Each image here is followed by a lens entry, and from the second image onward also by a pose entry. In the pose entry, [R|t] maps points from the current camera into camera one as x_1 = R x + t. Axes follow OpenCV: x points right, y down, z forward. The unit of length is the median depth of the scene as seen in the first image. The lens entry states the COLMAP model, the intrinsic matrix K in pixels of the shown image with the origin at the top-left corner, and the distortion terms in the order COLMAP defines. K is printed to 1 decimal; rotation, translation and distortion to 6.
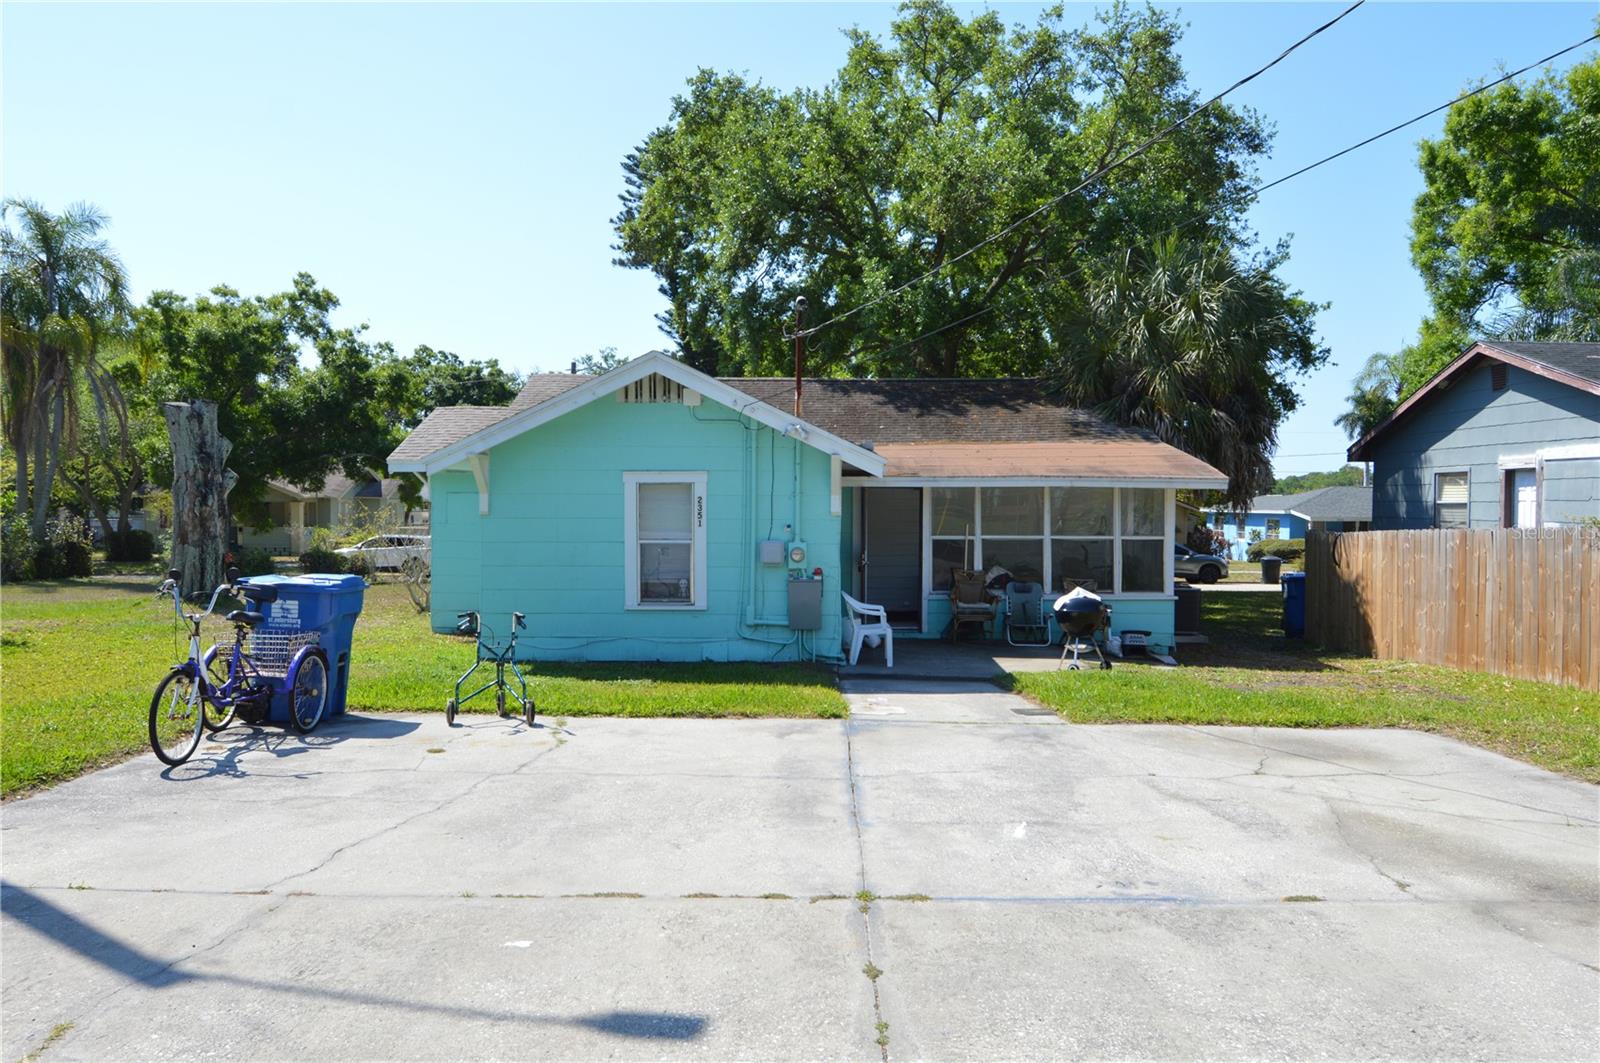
lens RADIAL K [[1175.8, 0, 805.7], [0, 1175.8, 530.7], [0, 0, 1]] dist [0.005072, -0.009709]
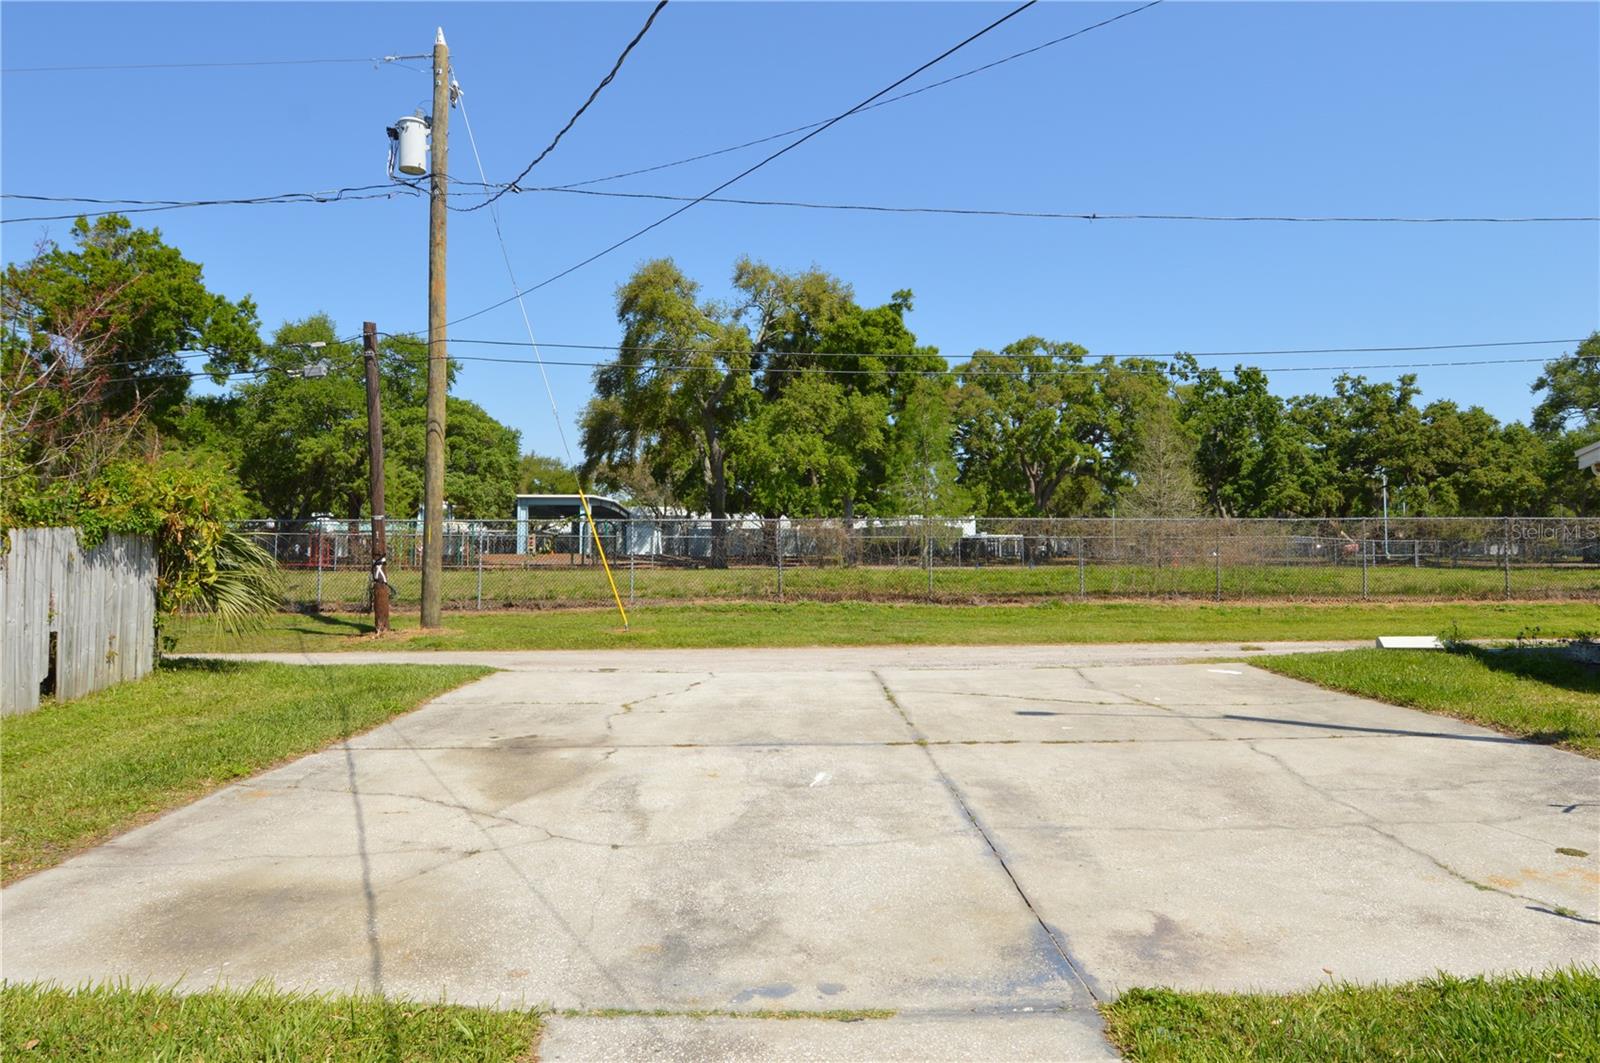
lens RADIAL K [[1017.3, 0, 815.3], [0, 1017.3, 546.8], [0, 0, 1]] dist [0.003521, -0.011299]
pose [[-0.998978, -0.003646, -0.045051, 0.101824], [-0.003771, 0.999989, 0.002704, -0.000153], [0.045041, 0.002871, -0.998981, 0.909844]]
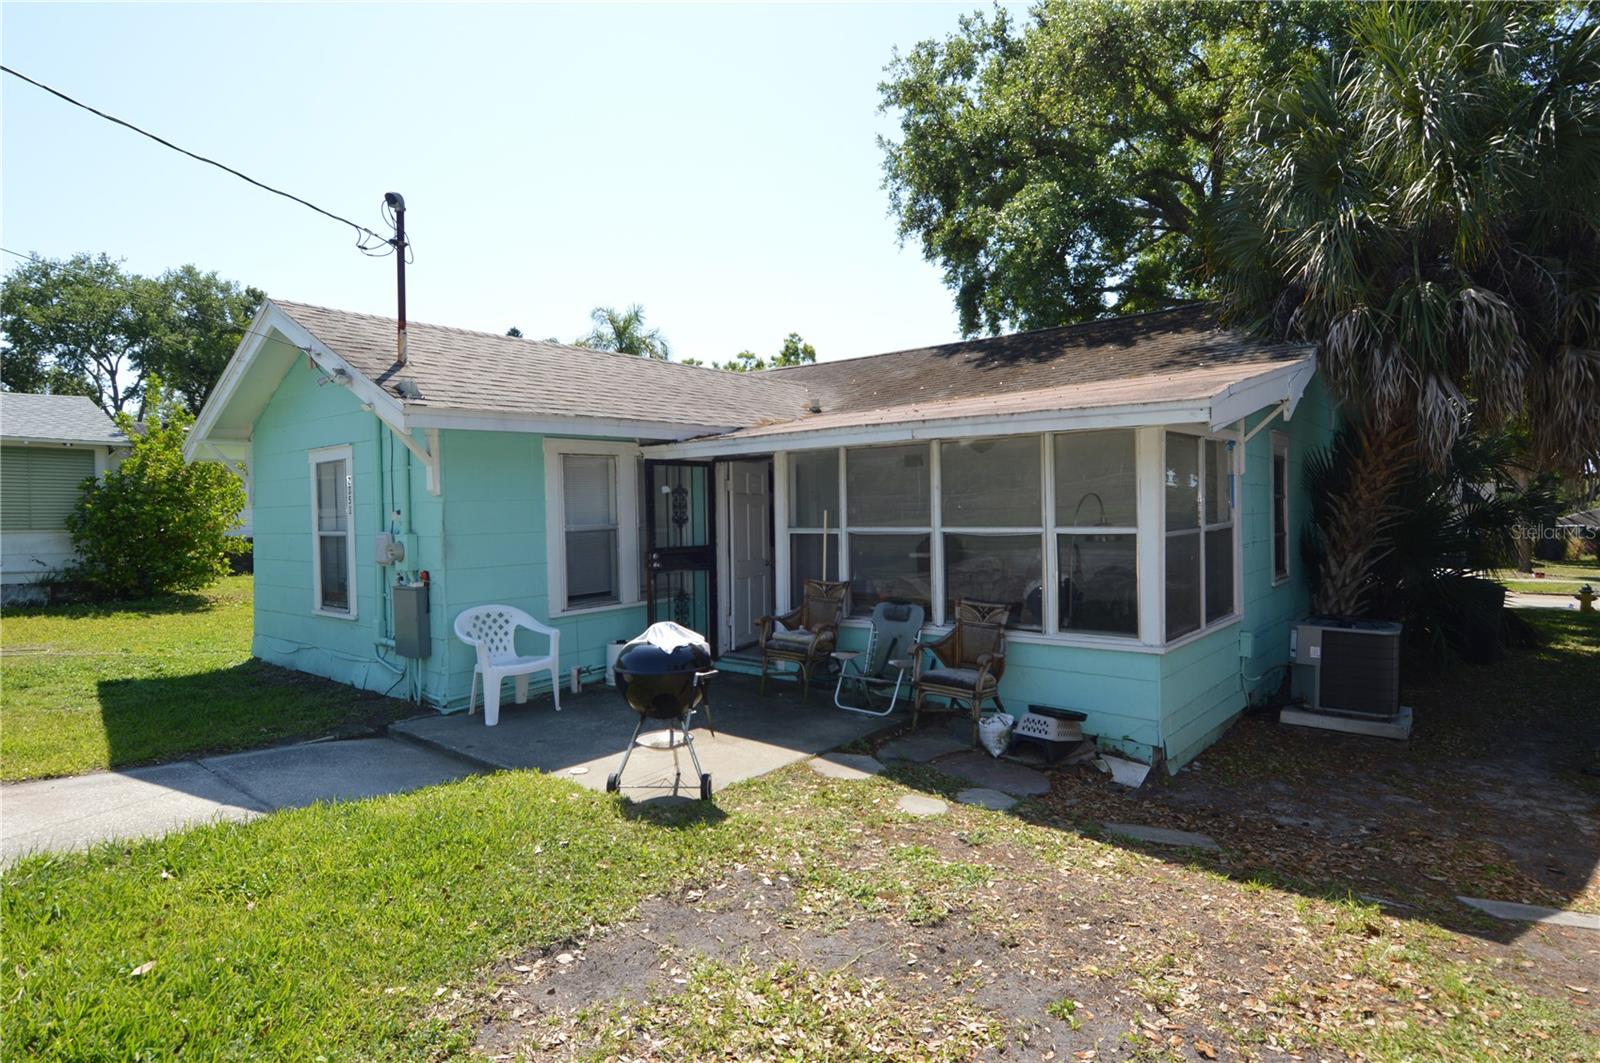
lens RADIAL K [[869.1, 0, 803.8], [0, 869.1, 522.1], [0, 0, 1]] dist [0.016805, -0.024556]
pose [[0.778890, -0.008524, -0.627103, 0.488703], [-0.001473, 0.999880, -0.015420, 0.009838], [0.627159, 0.012934, 0.778784, 0.703126]]
